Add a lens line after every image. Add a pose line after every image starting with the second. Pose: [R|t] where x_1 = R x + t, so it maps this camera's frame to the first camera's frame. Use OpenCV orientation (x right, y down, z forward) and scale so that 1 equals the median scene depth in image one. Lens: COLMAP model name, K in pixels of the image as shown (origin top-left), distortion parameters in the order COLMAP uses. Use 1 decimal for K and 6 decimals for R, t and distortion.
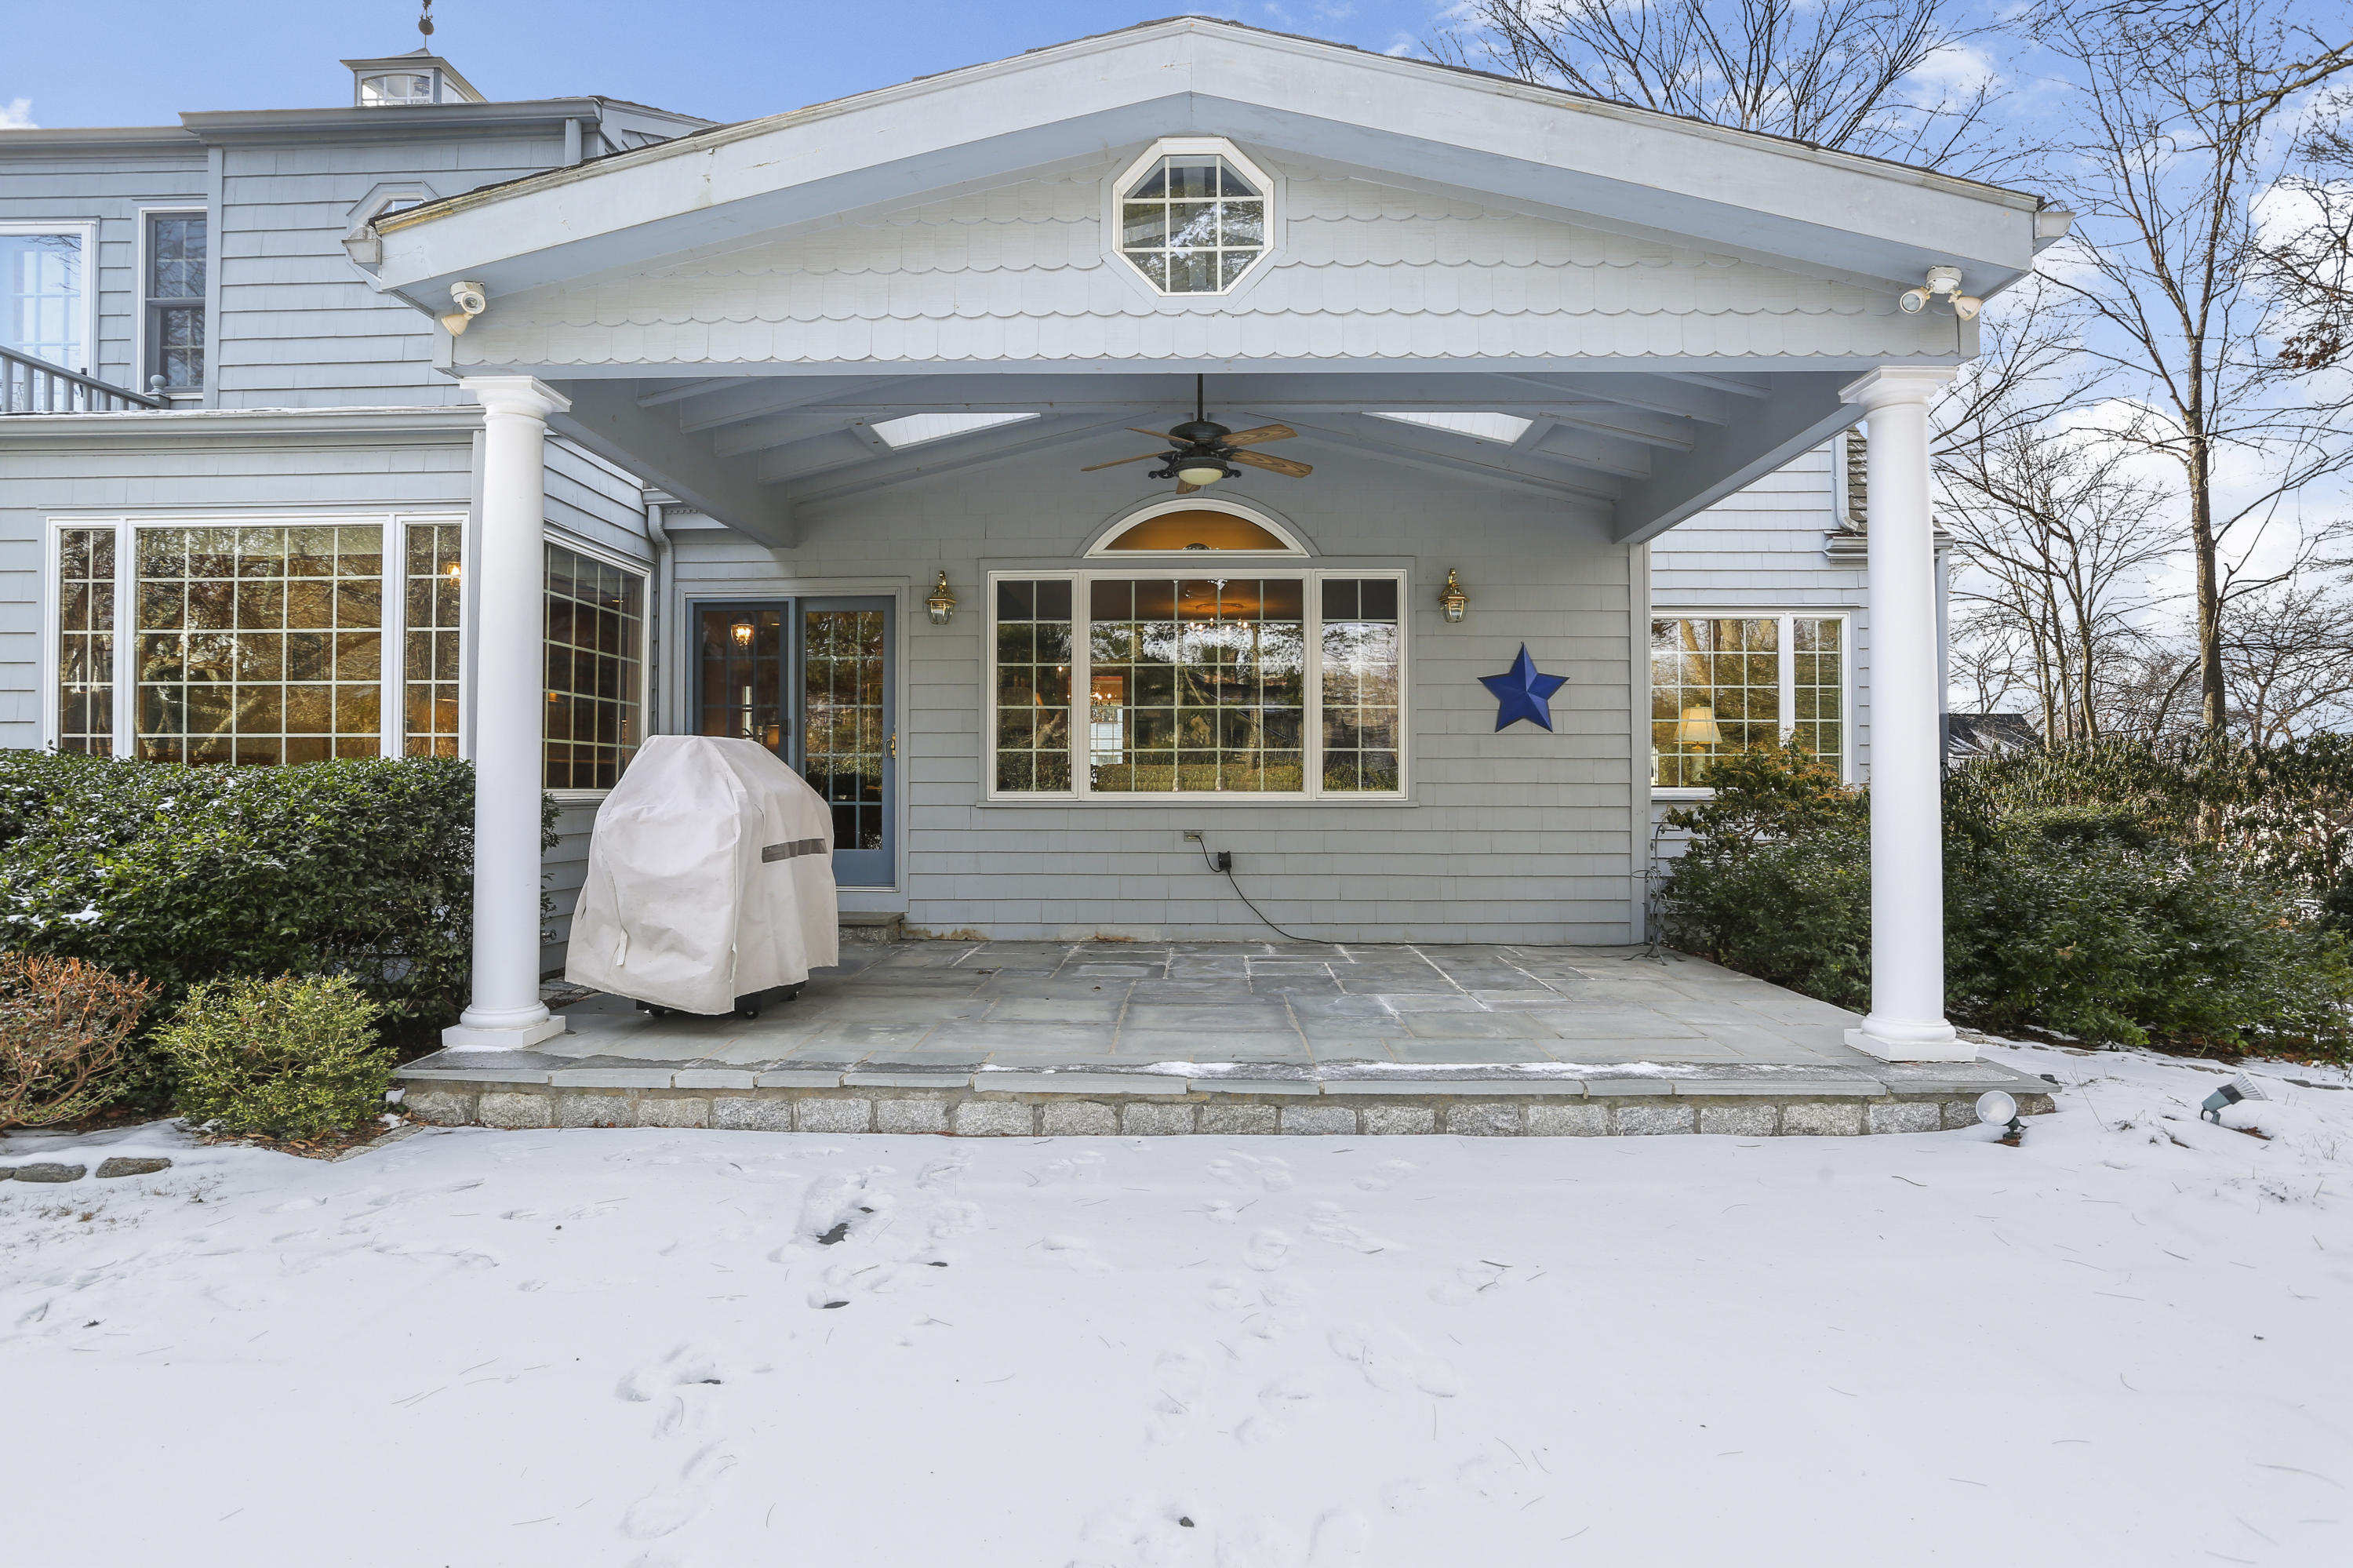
lens RADIAL K [[1210.0, 0, 1176.5], [0, 1210.0, 784.0], [0, 0, 1]] dist [-0.079553, 0.040921]
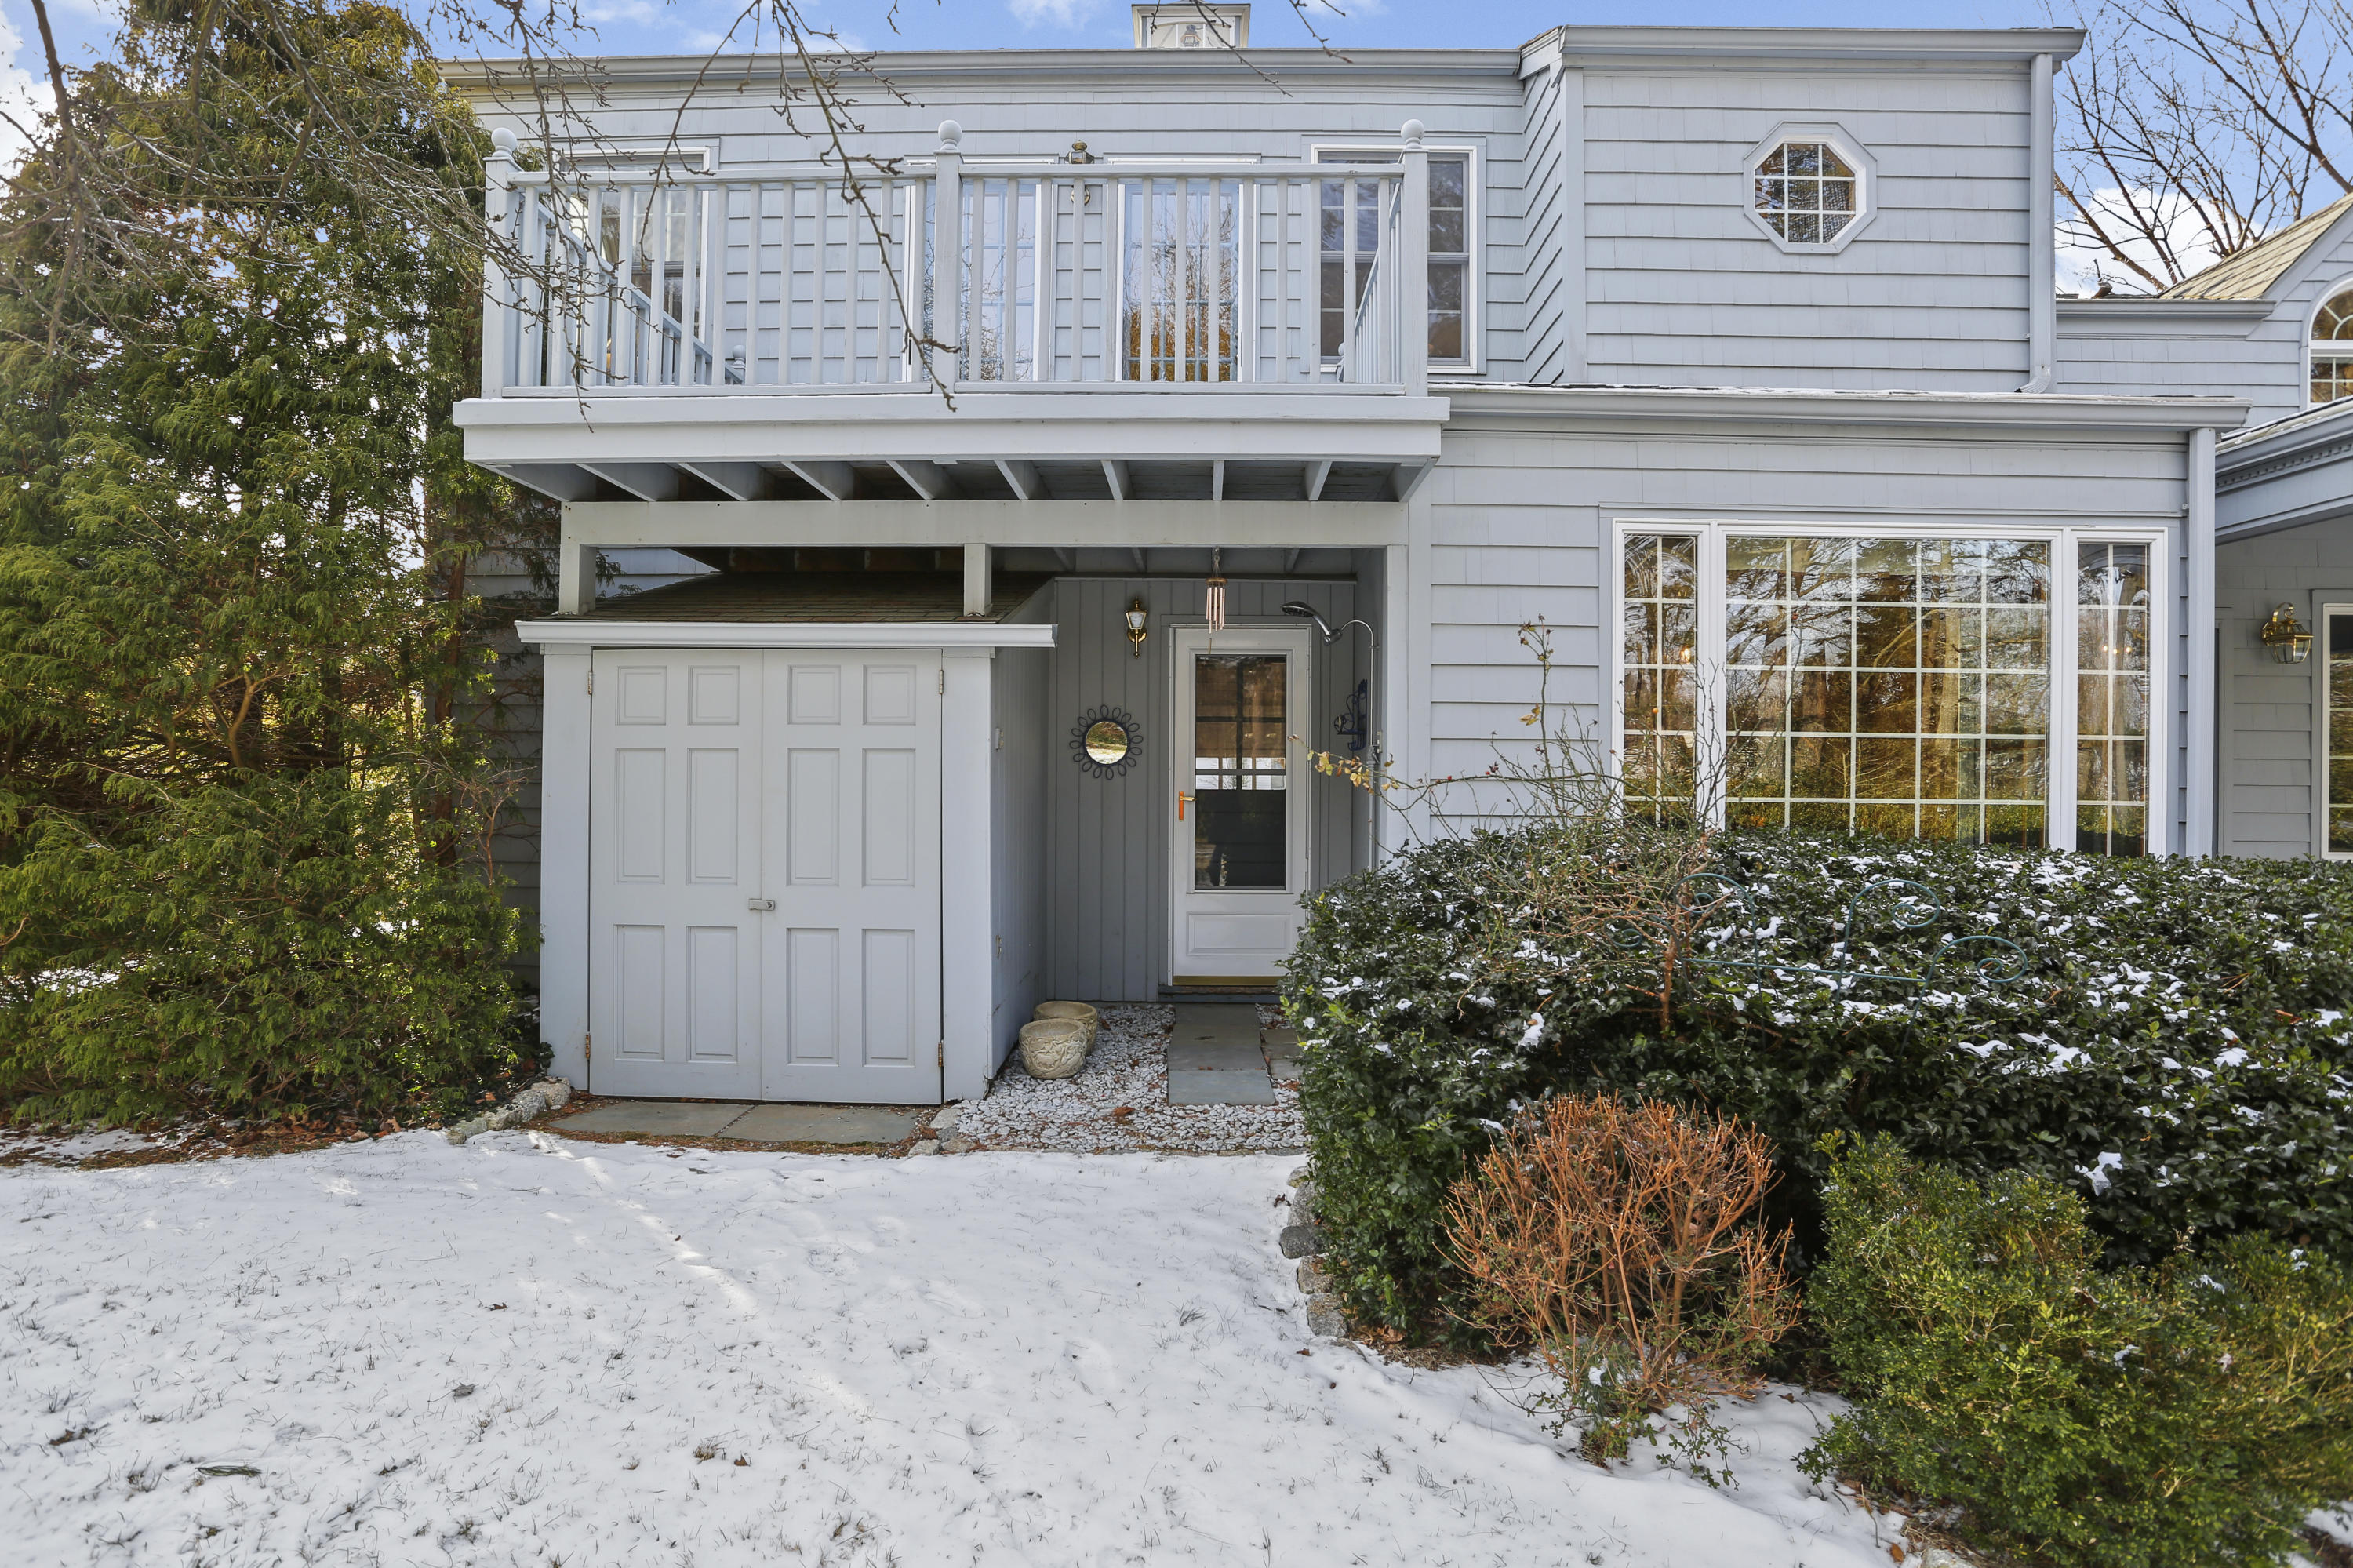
lens RADIAL K [[1141.4, 0, 1186.7], [0, 1141.4, 774.7], [0, 0, 1]] dist [-0.083485, 0.040692]
pose [[0.999913, 0.011150, -0.006998, -1.253981], [-0.011117, 0.999927, 0.004828, -0.058935], [0.007052, -0.004749, 0.999964, 0.245948]]
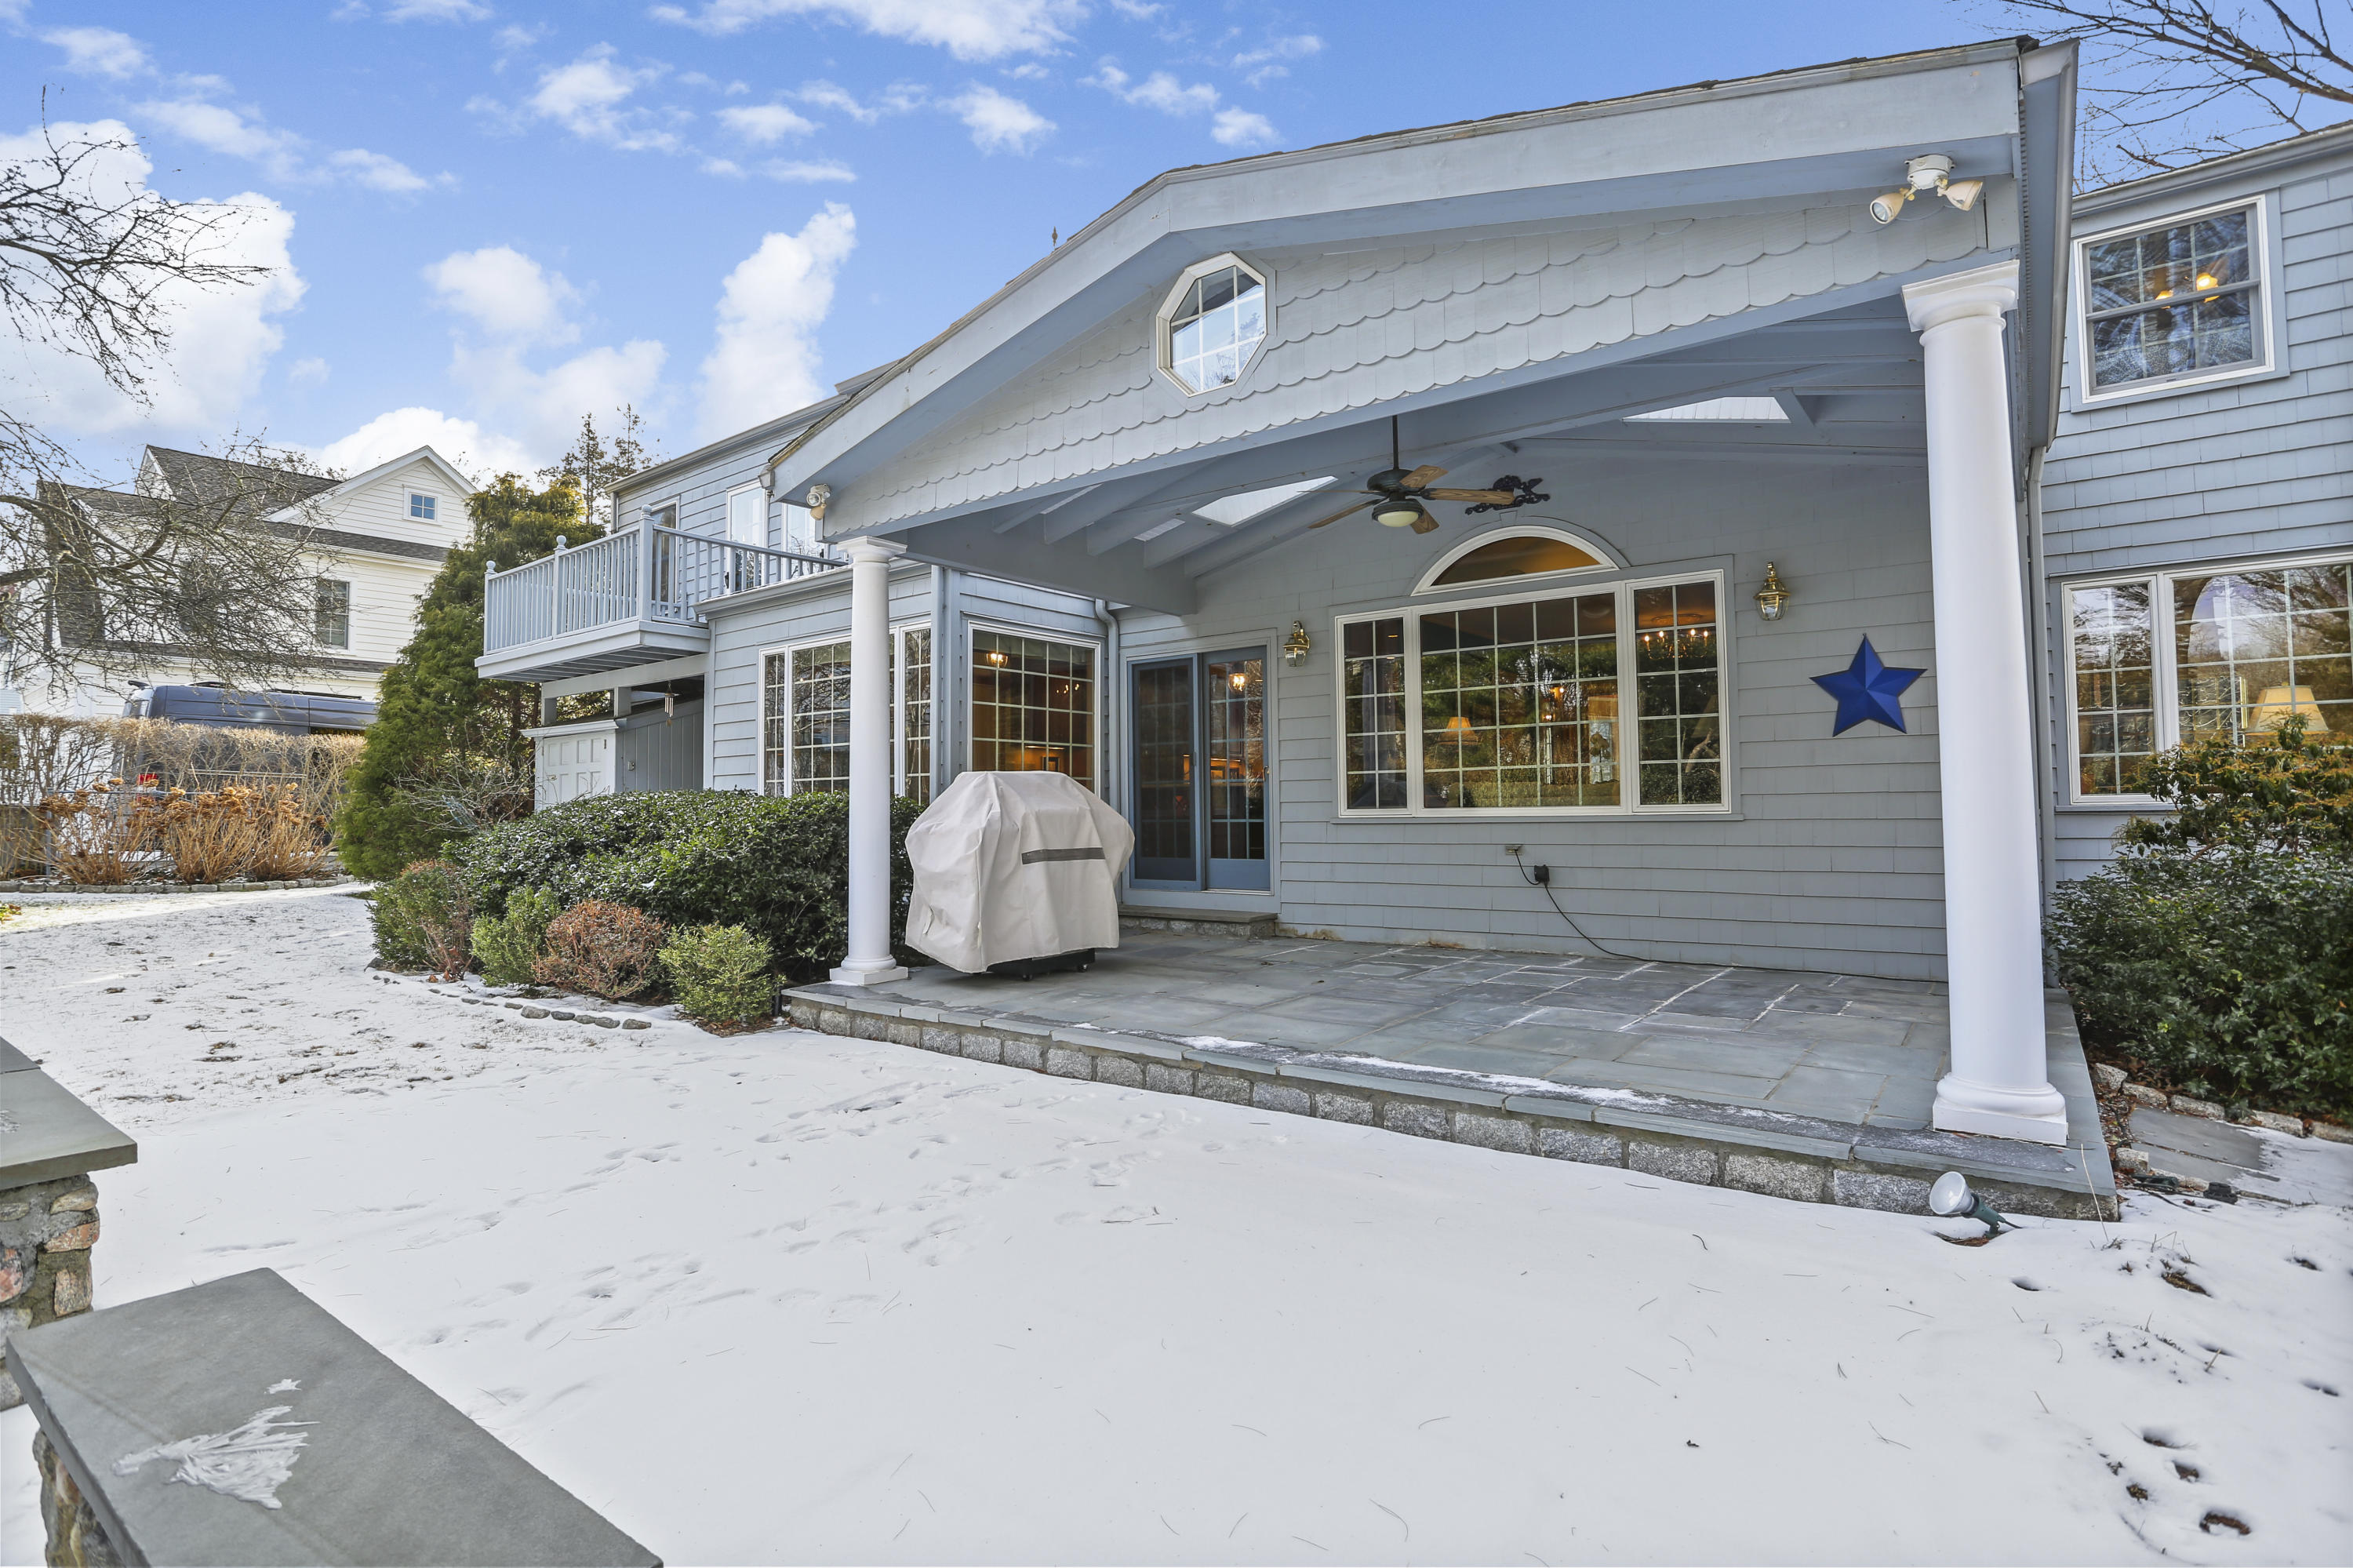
lens RADIAL K [[1141.4, 0, 1186.7], [0, 1141.4, 774.7], [0, 0, 1]] dist [-0.083485, 0.040692]
pose [[0.812714, -0.028562, -0.581962, 0.449767], [0.013633, 0.999457, -0.030014, 0.004944], [0.582503, 0.016459, 0.812662, 0.053493]]
